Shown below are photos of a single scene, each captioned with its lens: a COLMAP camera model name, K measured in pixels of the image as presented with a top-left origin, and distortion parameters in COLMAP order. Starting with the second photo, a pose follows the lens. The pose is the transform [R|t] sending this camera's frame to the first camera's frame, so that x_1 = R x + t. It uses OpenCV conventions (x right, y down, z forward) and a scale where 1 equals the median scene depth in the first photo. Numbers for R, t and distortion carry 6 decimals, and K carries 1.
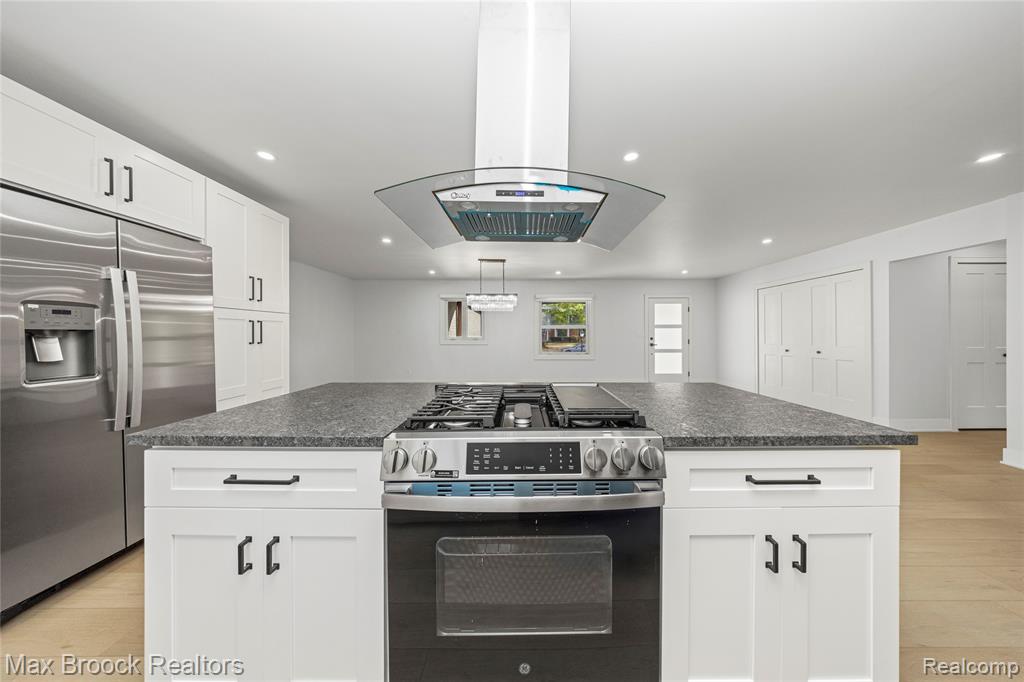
lens RADIAL K [[301.3, 0, 521.8], [0, 301.3, 332.9], [0, 0, 1]] dist [-0.000929, -0.000062]
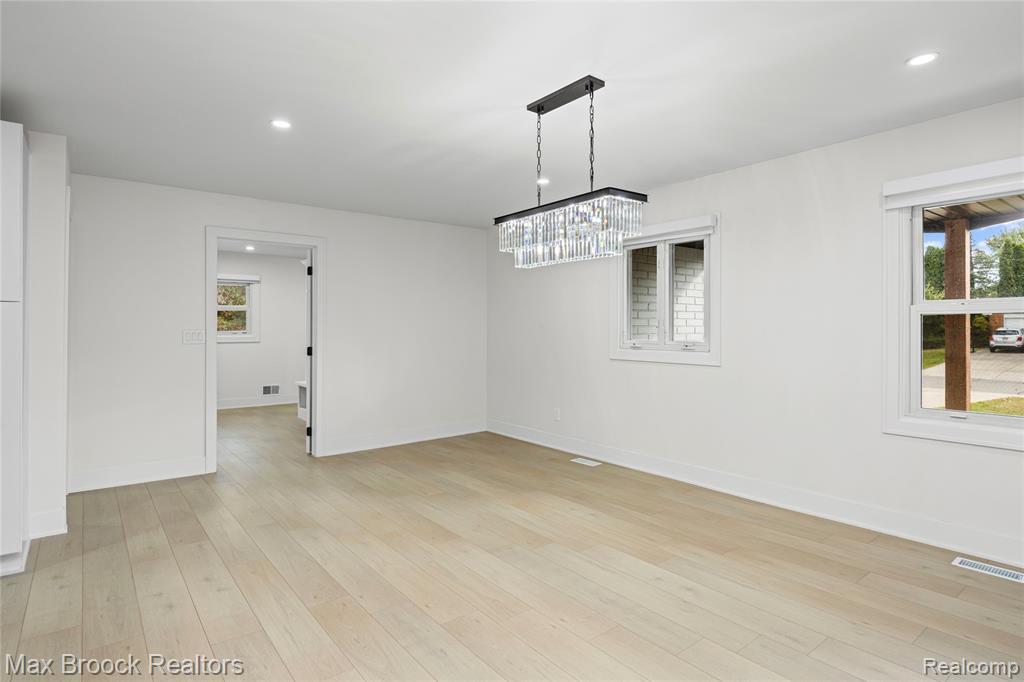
lens RADIAL K [[546.5, 0, 513.8], [0, 546.5, 321.8], [0, 0, 1]] dist [0.001046, -0.000414]
pose [[0.613009, -0.009704, -0.790017, 0.304027], [0.006959, 0.999952, -0.006883, -0.008812], [0.790045, -0.001279, 0.613047, 0.618671]]
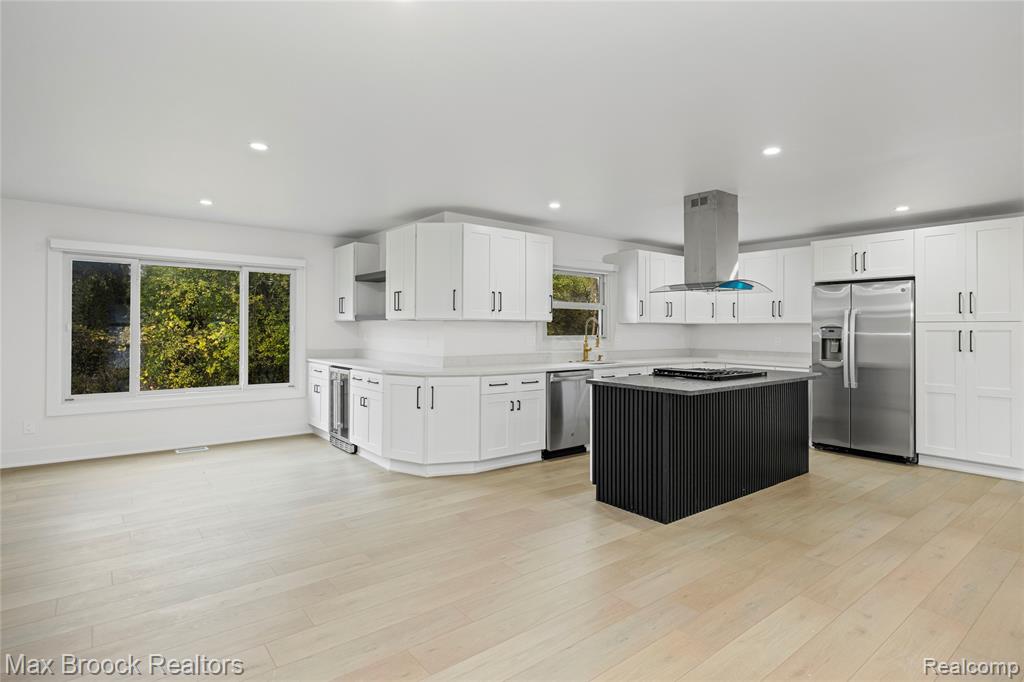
lens RADIAL K [[527.9, 0, 513.5], [0, 527.9, 328.2], [0, 0, 1]] dist [0.006207, 0.000448]
pose [[-0.788210, -0.005418, -0.615382, 0.813278], [-0.002842, 0.999983, -0.005165, -0.017055], [0.615400, -0.002322, -0.788212, 0.741458]]
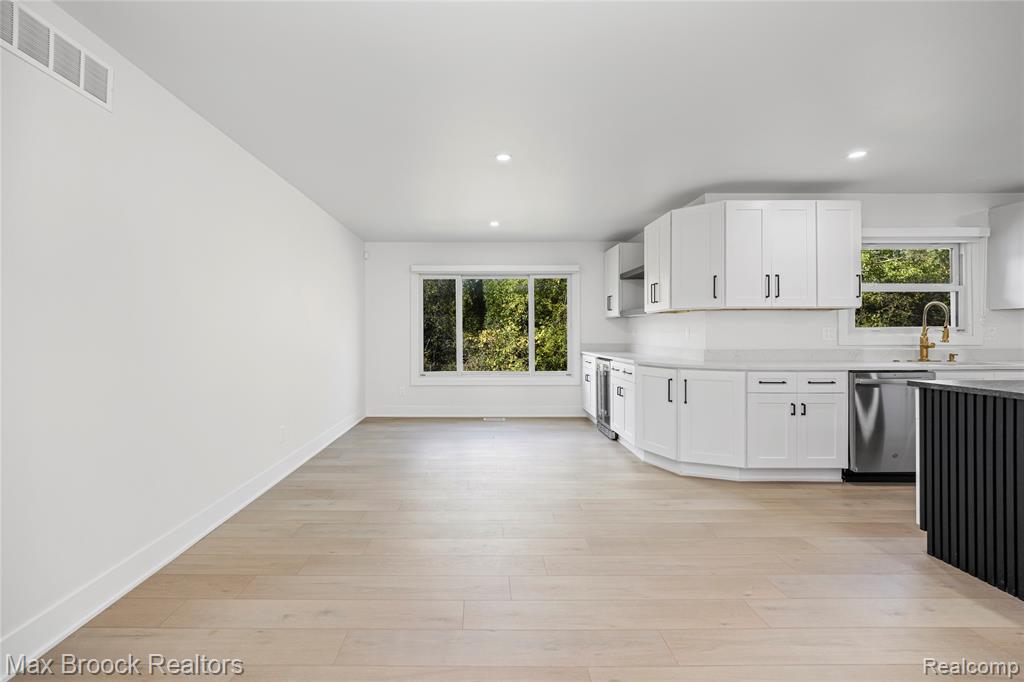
lens RADIAL K [[448.3, 0, 472.8], [0, 448.3, 335.9], [0, 0, 1]] dist [-0.007729, -0.000365]
pose [[-0.999703, 0.002695, 0.024231, 0.688741], [0.002722, 0.999996, 0.001075, 0.006793], [-0.024228, 0.001140, -0.999706, 0.667386]]
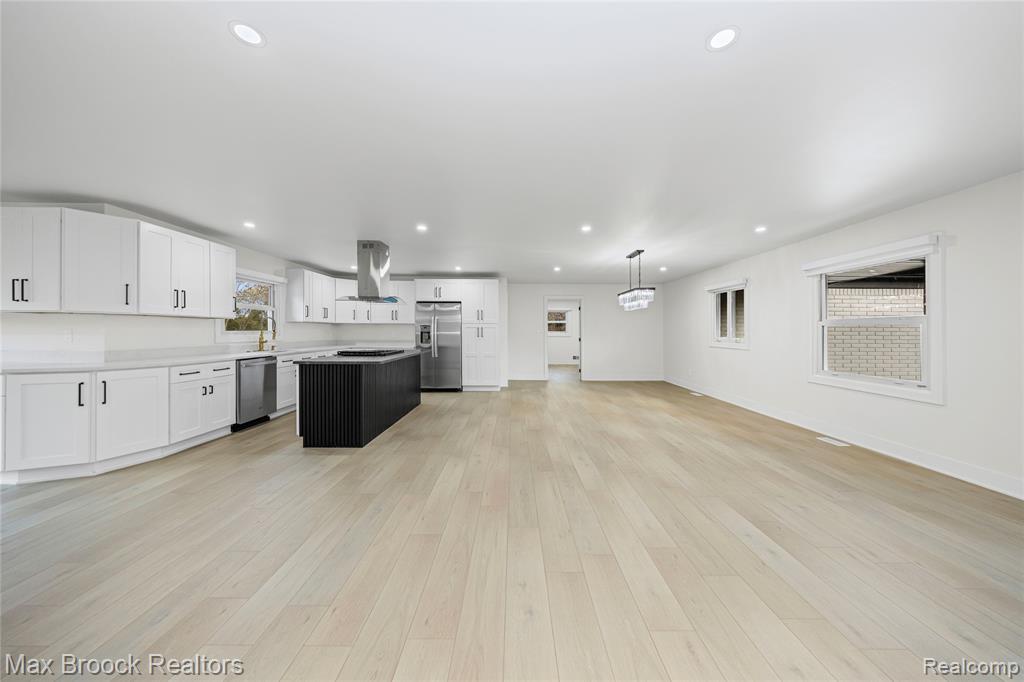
lens RADIAL K [[336.5, 0, 516.3], [0, 336.5, 330.6], [0, 0, 1]] dist [-0.000217, -0.000141]
pose [[-0.001487, -0.001553, -0.999998, 0.927879], [0.000117, 0.999999, -0.001553, -0.005195], [0.999999, -0.000119, -0.001487, 0.635088]]
